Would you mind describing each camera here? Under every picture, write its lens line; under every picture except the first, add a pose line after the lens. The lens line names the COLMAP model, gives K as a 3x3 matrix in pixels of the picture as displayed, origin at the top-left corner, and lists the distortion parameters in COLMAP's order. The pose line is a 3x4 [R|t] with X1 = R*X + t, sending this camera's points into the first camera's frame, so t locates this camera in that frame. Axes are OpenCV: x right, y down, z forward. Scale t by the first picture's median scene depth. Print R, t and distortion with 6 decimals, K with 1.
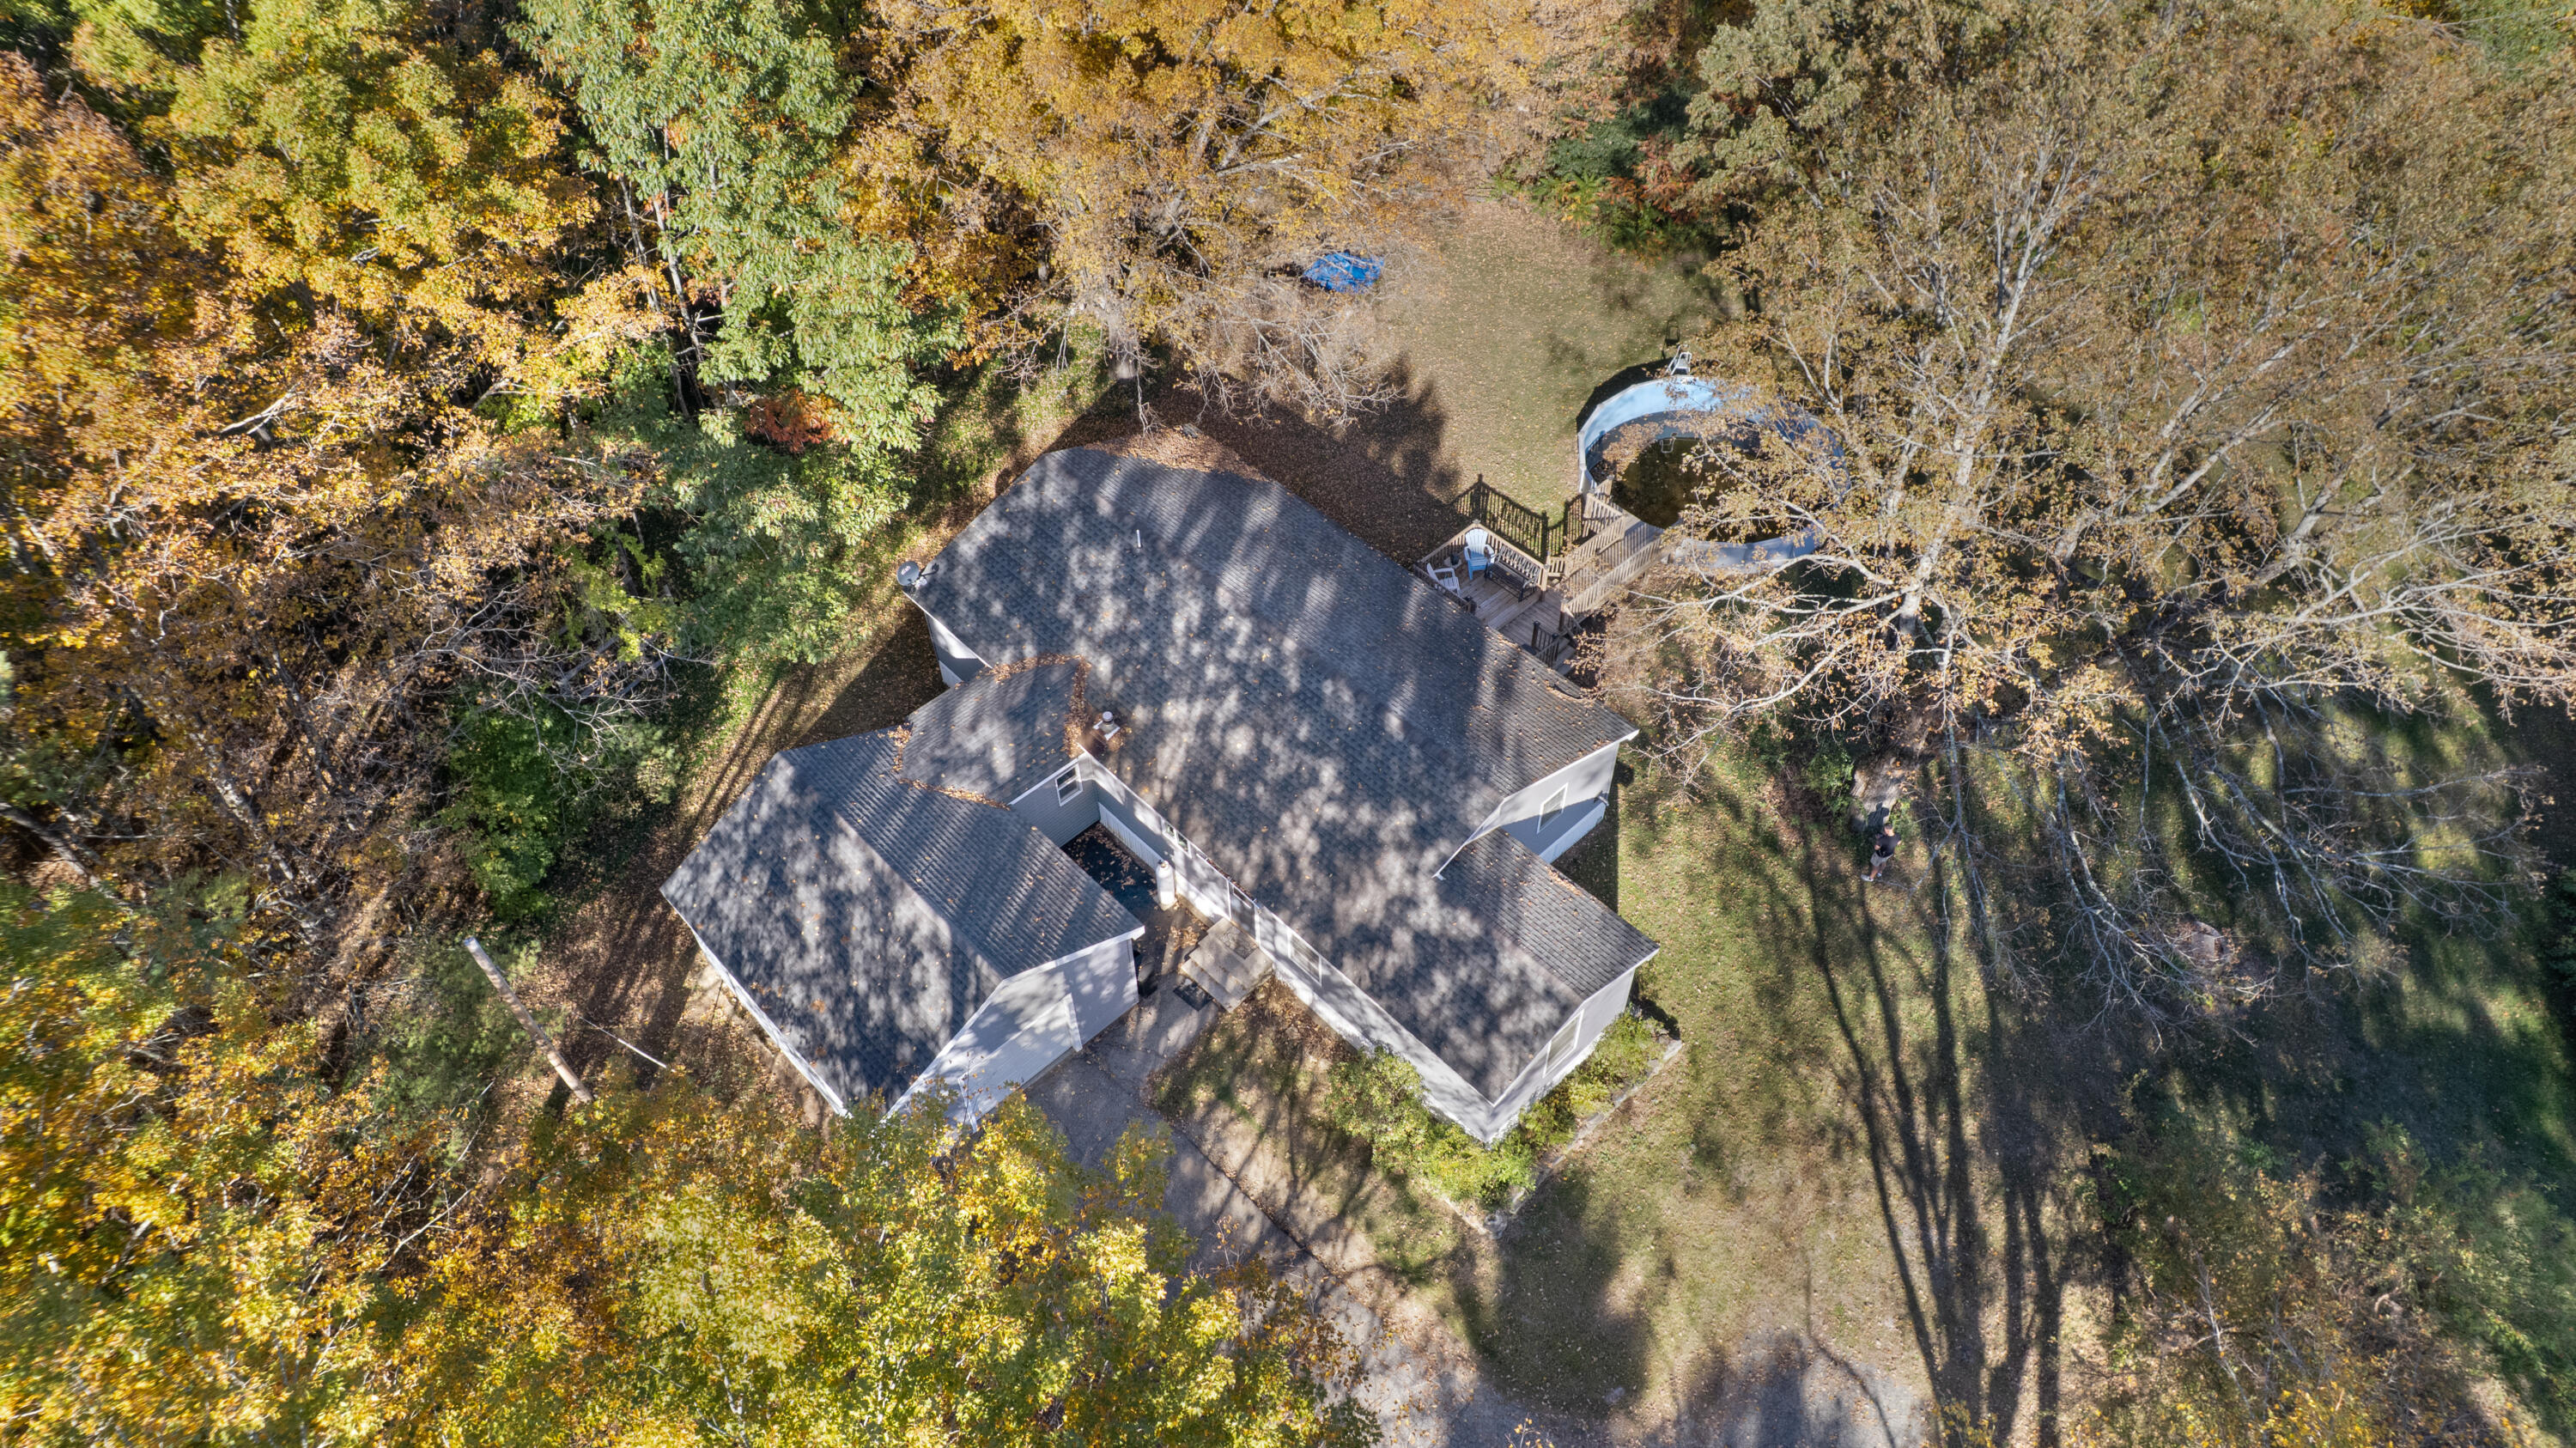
lens RADIAL K [[1669.5, 0, 1288.0], [0, 1669.5, 724.0], [0, 0, 1]] dist [-0.059674, 0.043171]
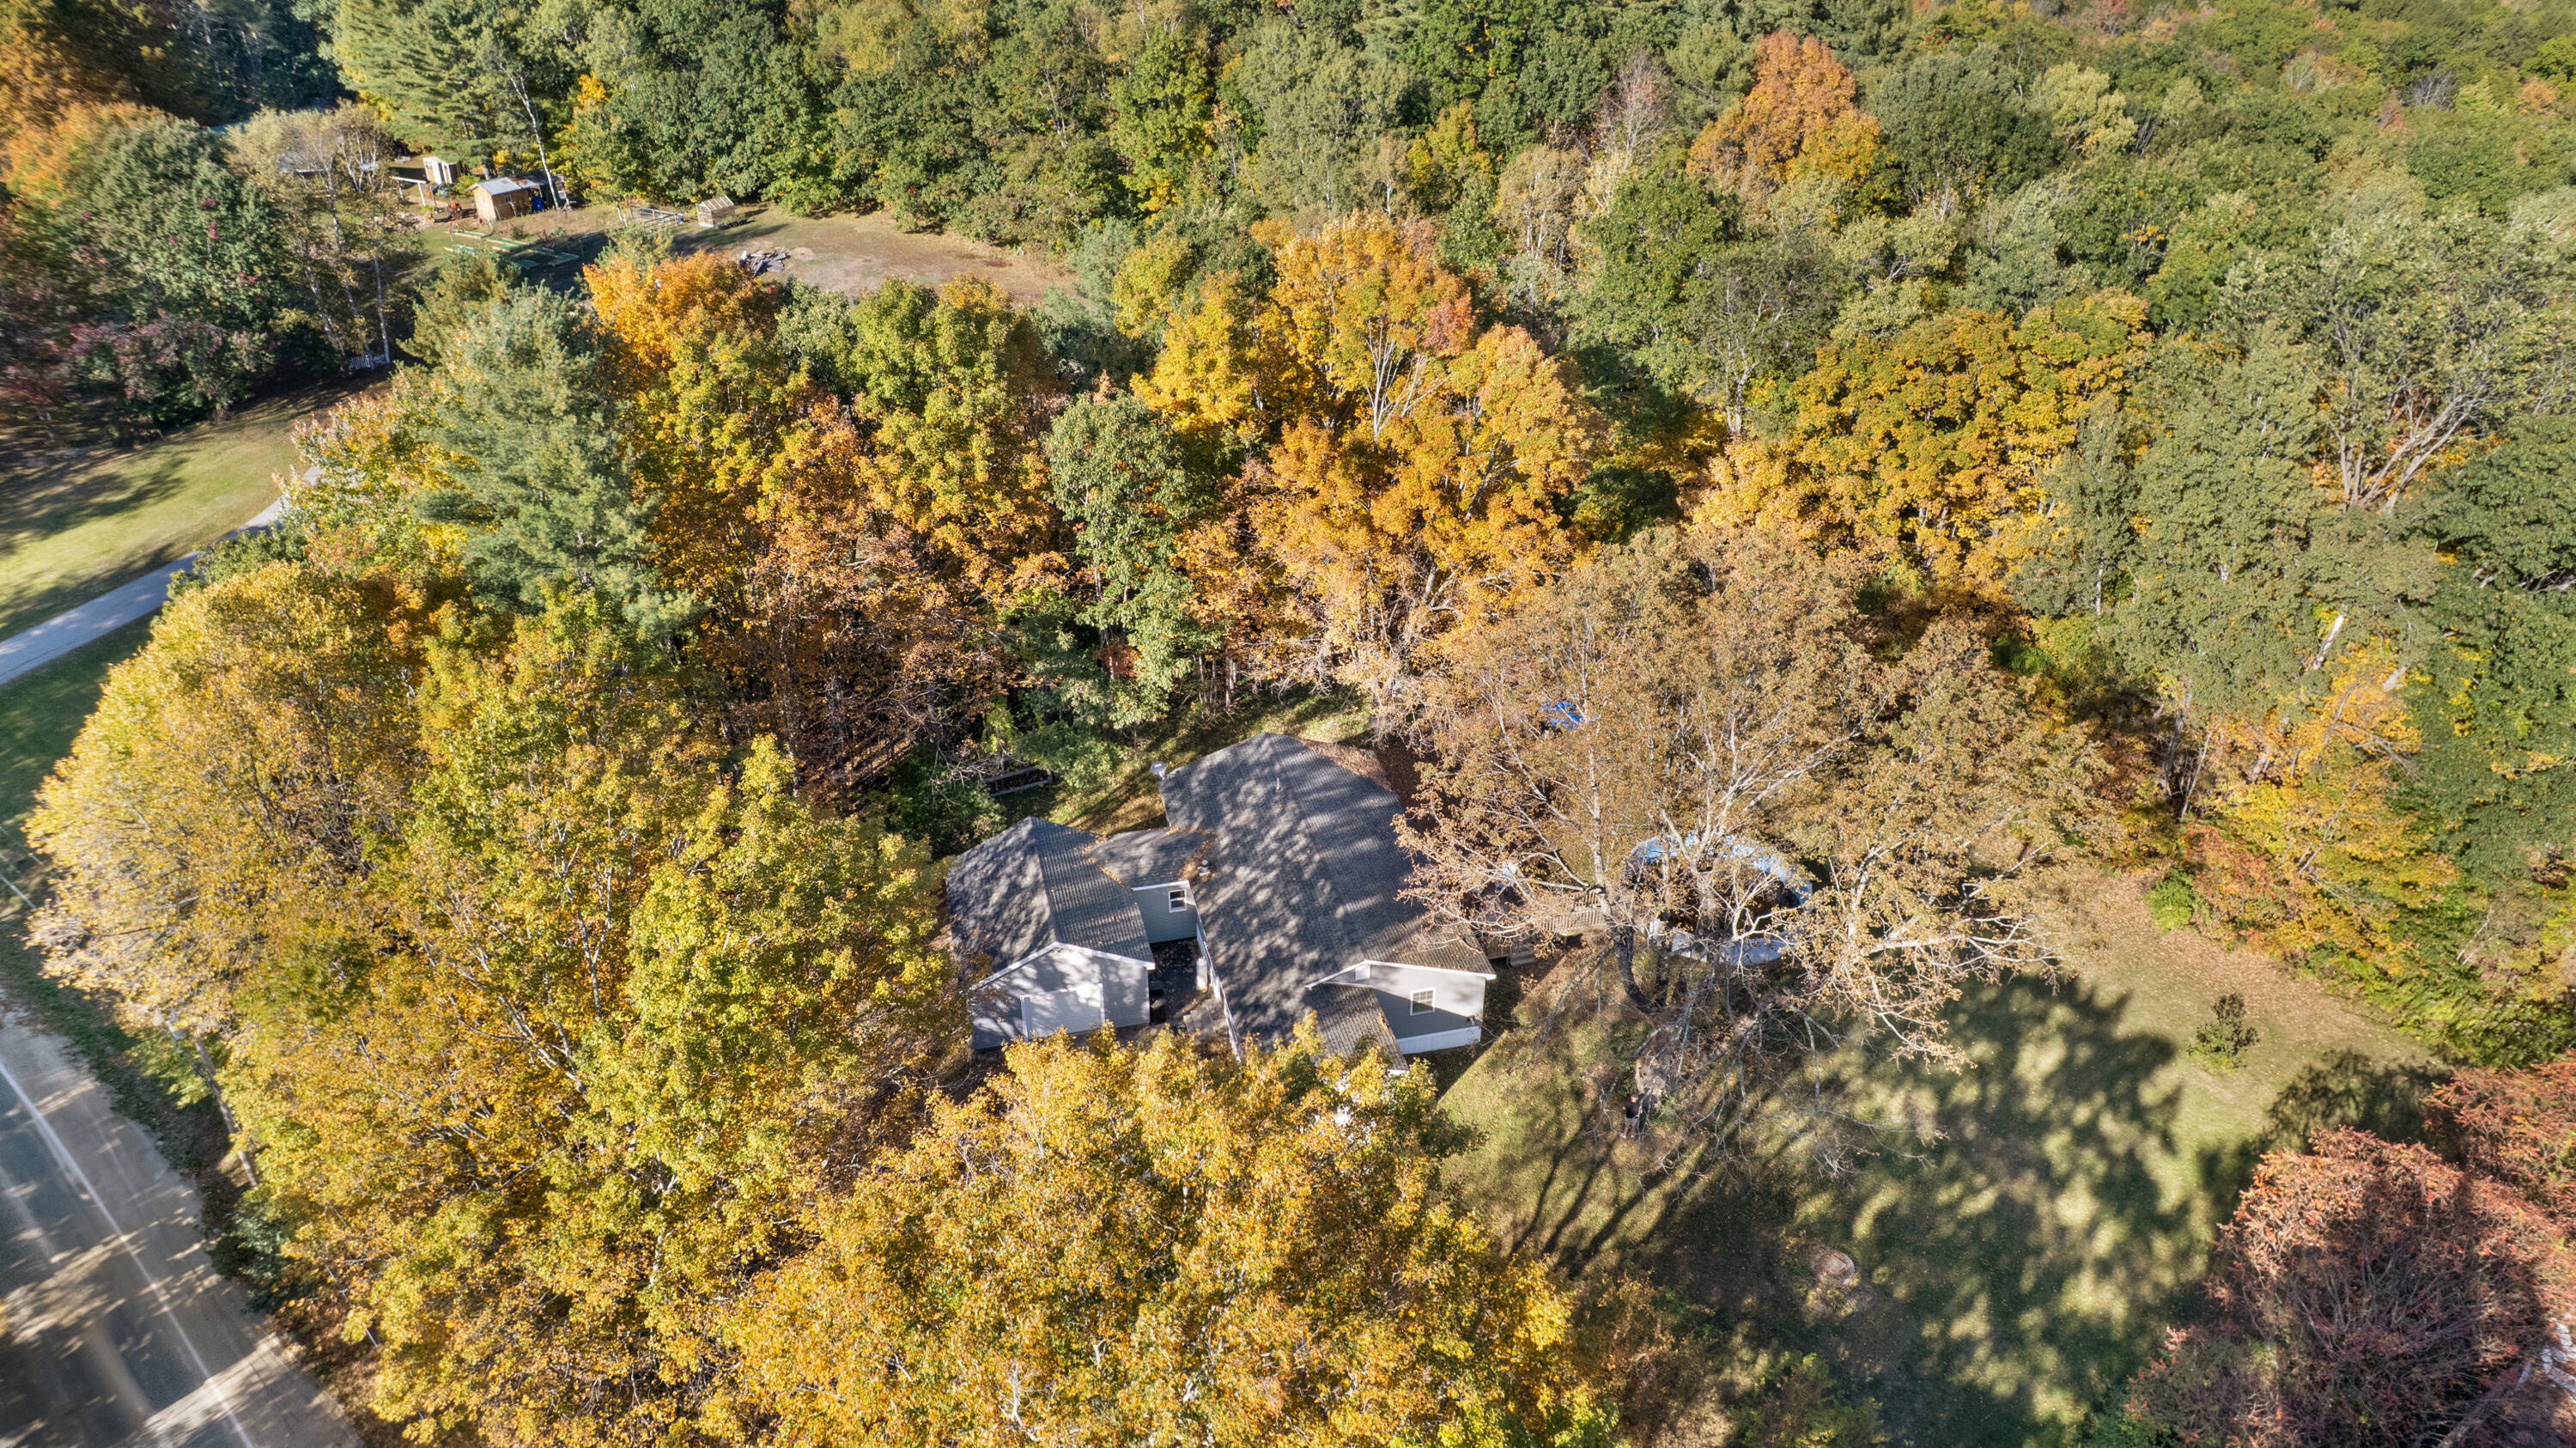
lens RADIAL K [[1669.5, 0, 1288.0], [0, 1669.5, 724.0], [0, 0, 1]] dist [-0.059674, 0.043171]
pose [[0.864600, 0.259738, -0.430120, 0.696296], [-0.373108, 0.905227, -0.203357, 0.193011], [0.336537, 0.336304, 0.879570, -0.543880]]
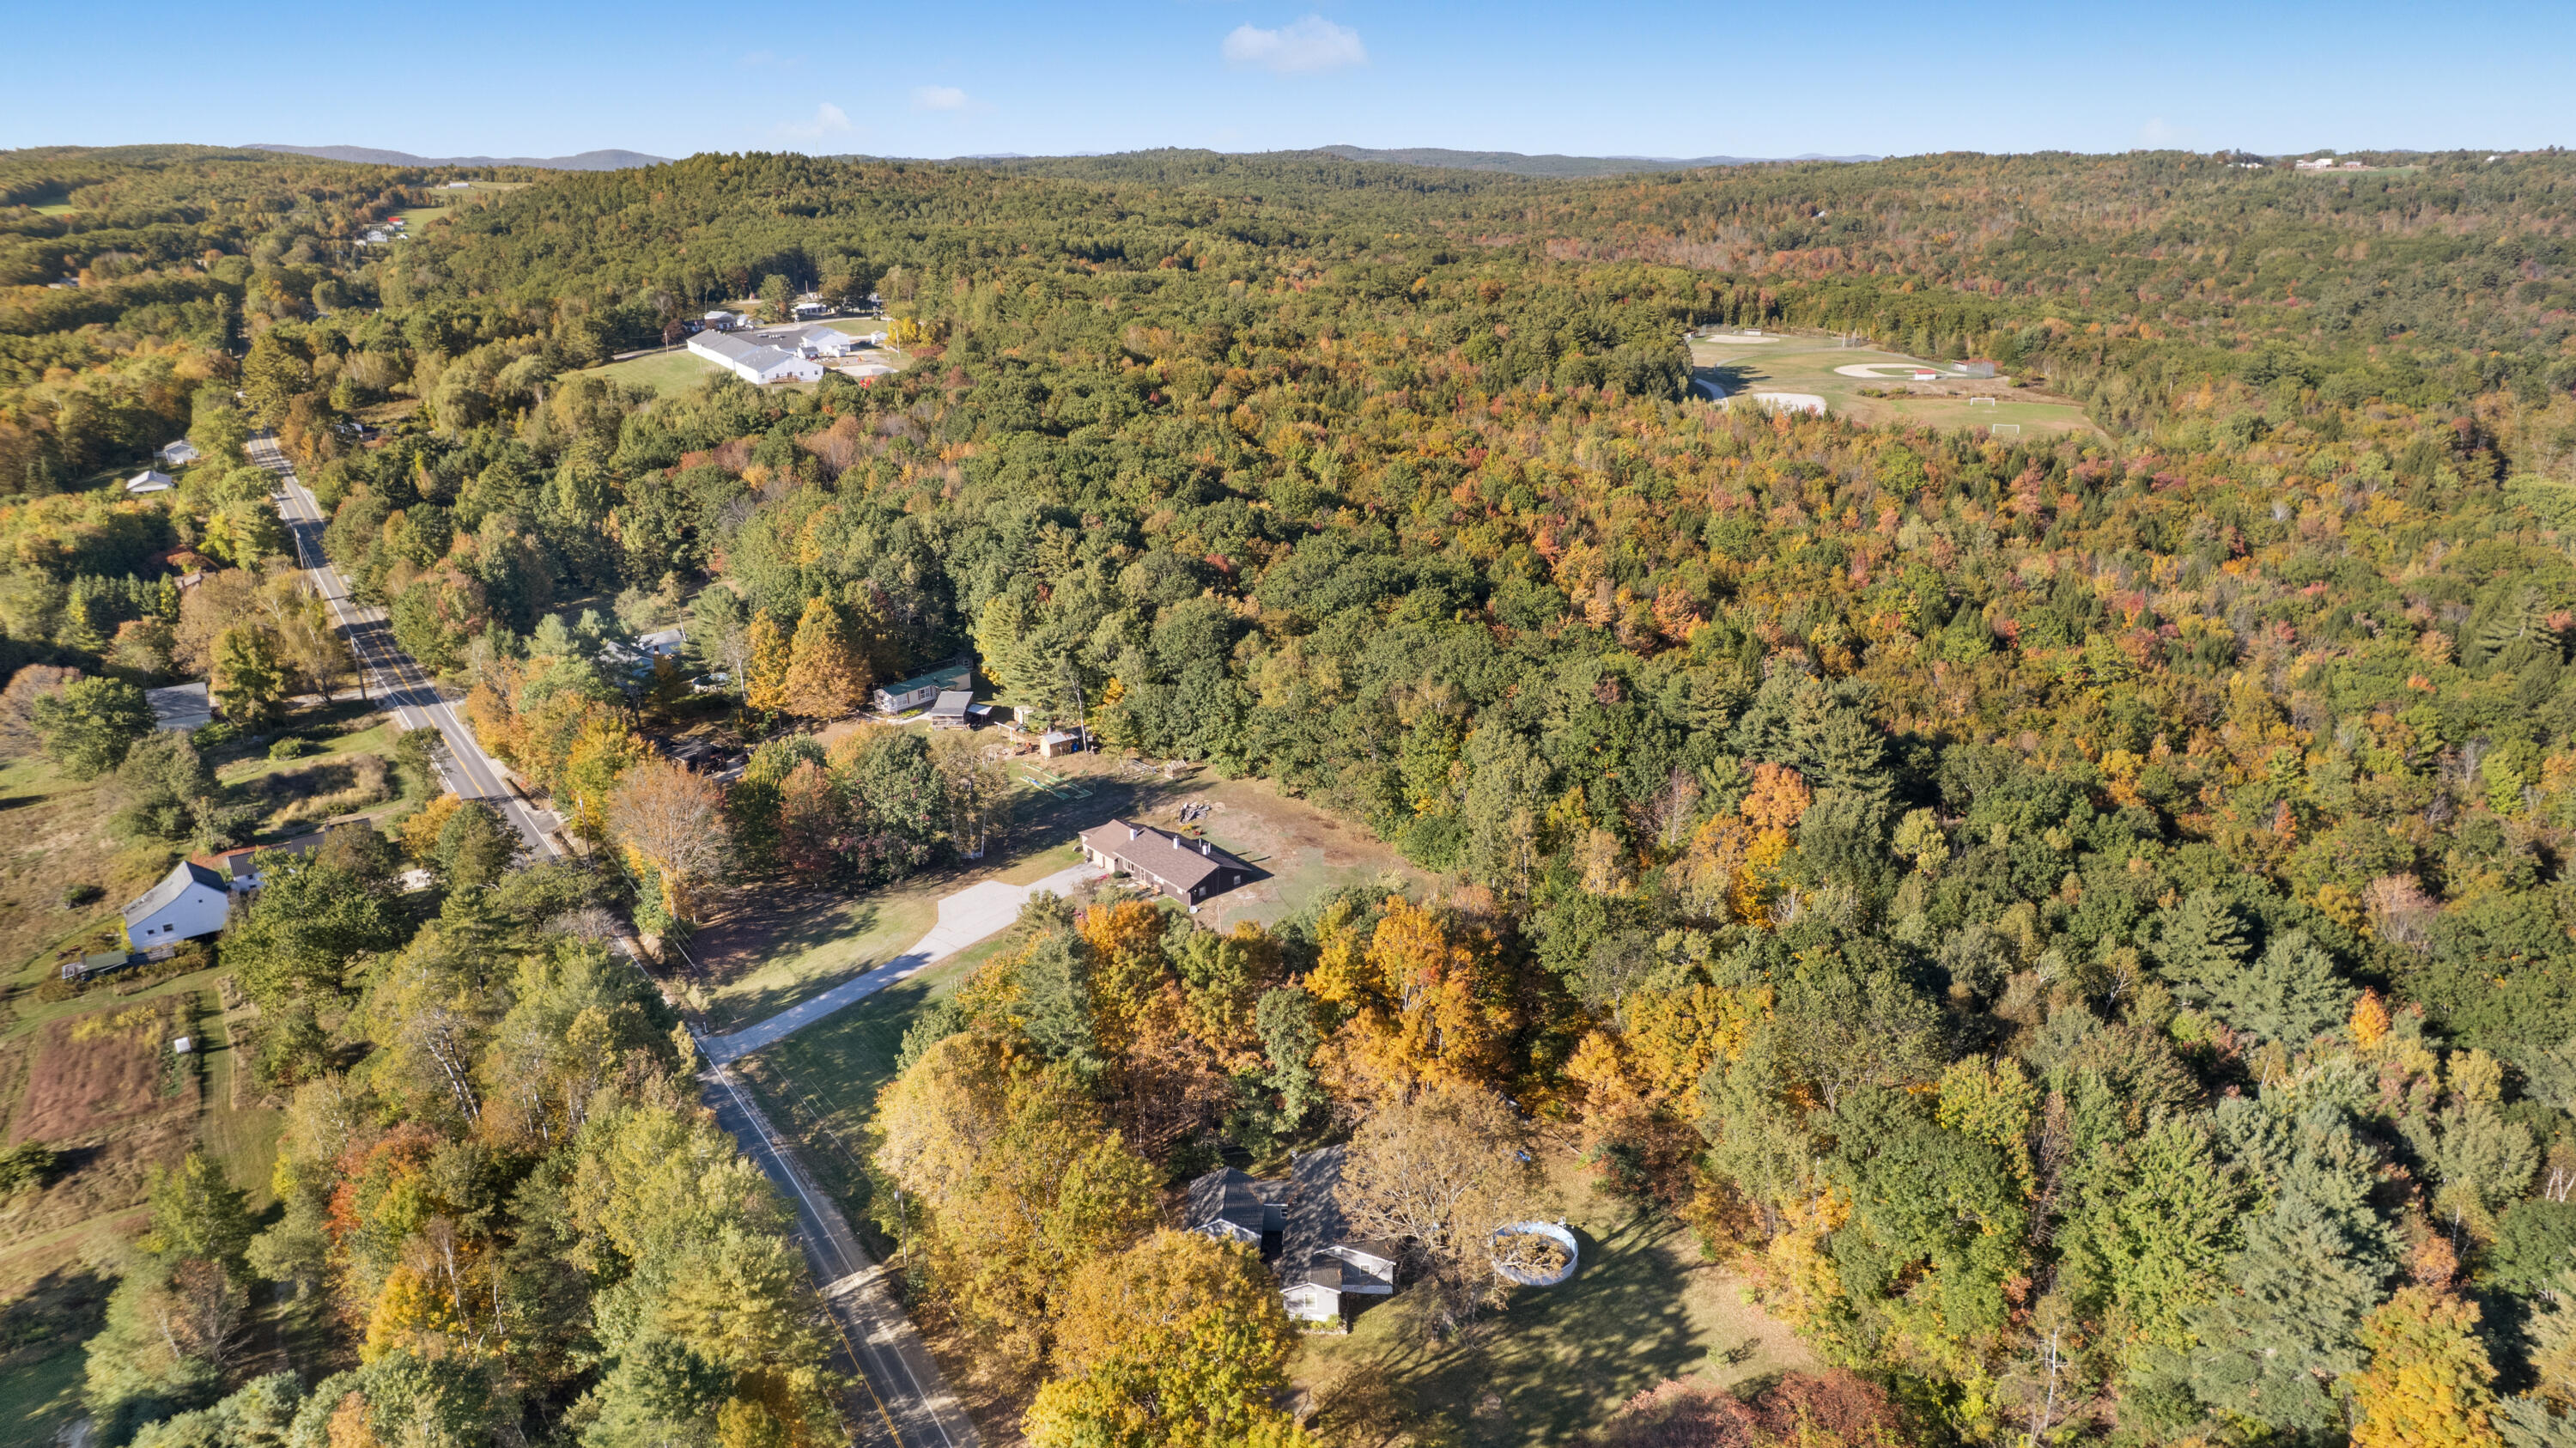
lens RADIAL K [[1669.5, 0, 1288.0], [0, 1669.5, 724.0], [0, 0, 1]] dist [-0.059674, 0.043171]
pose [[0.683420, 0.221645, -0.695565, 2.464896], [-0.530833, 0.804959, -0.265060, 0.154969], [0.501152, 0.550376, 0.667781, -2.343058]]
